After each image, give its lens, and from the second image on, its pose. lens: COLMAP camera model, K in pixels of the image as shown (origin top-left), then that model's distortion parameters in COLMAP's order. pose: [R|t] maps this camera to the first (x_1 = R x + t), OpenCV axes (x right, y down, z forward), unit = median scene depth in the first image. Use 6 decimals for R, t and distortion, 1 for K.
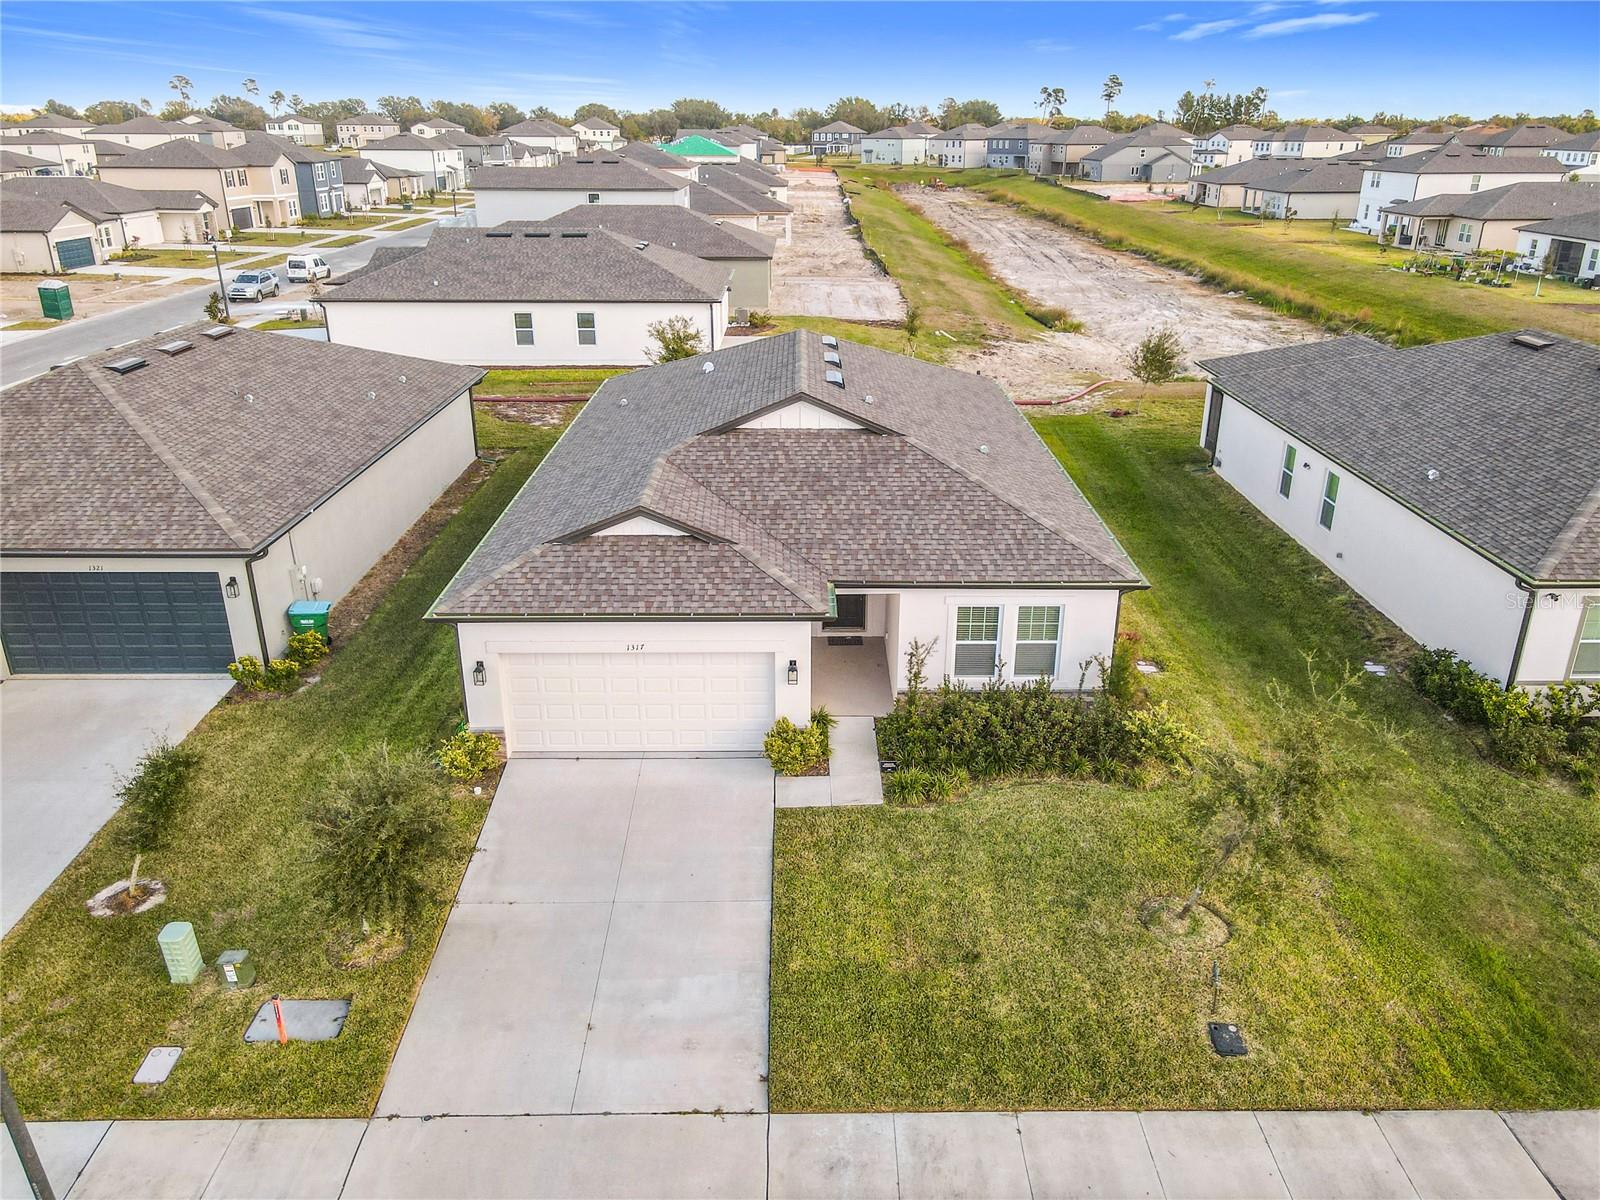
lens RADIAL K [[1214.4, 0, 799.3], [0, 1214.4, 604.2], [0, 0, 1]] dist [-0.005533, 0.041148]
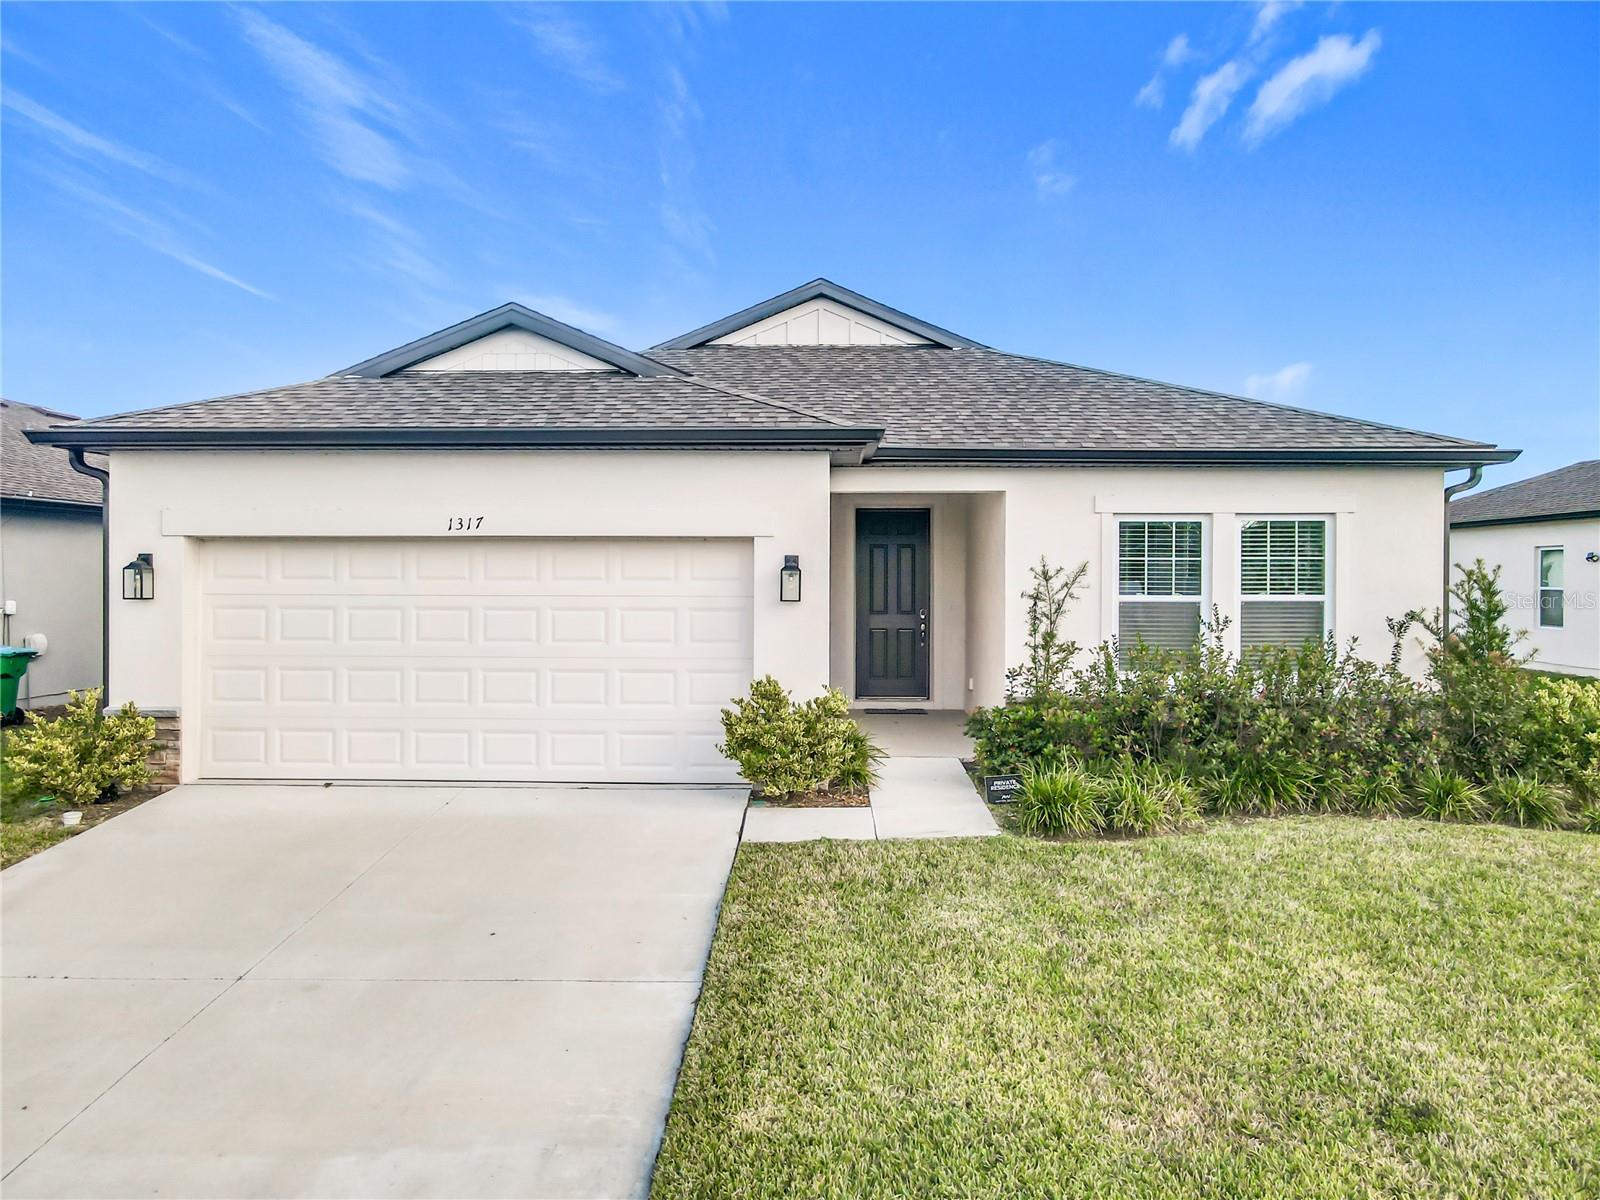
lens RADIAL K [[1214.4, 0, 780.5], [0, 1214.4, 553.9], [0, 0, 1]] dist [-0.005533, 0.041148]
pose [[0.998930, 0.000311, -0.046242, 0.011263], [-0.018110, 0.922738, -0.385001, 0.209713], [0.042550, 0.385427, 0.921757, 0.514660]]
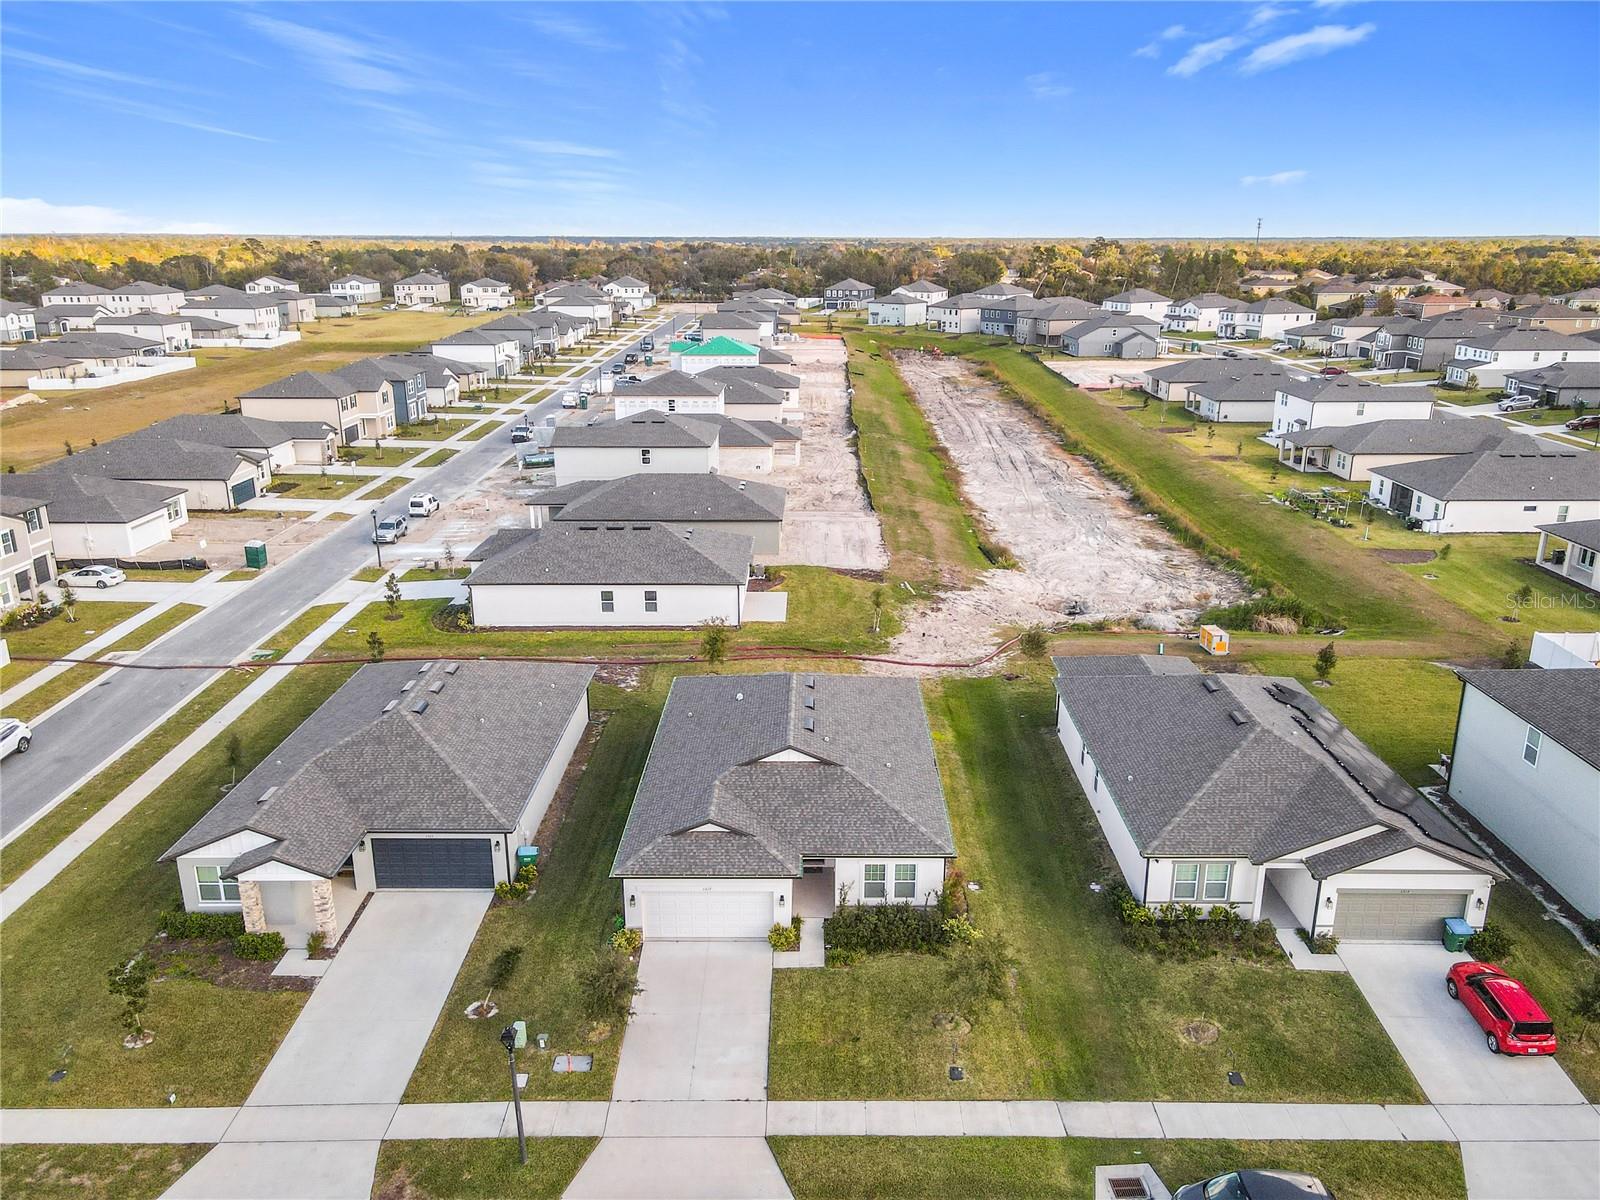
lens RADIAL K [[1214.4, 0, 808.6], [0, 1214.4, 590.8], [0, 0, 1]] dist [-0.005533, 0.041148]
pose [[0.999978, 0.004052, -0.005203, 0.044806], [-0.004514, 0.995747, -0.092020, -0.259078], [0.004808, 0.092041, 0.995744, -1.033072]]
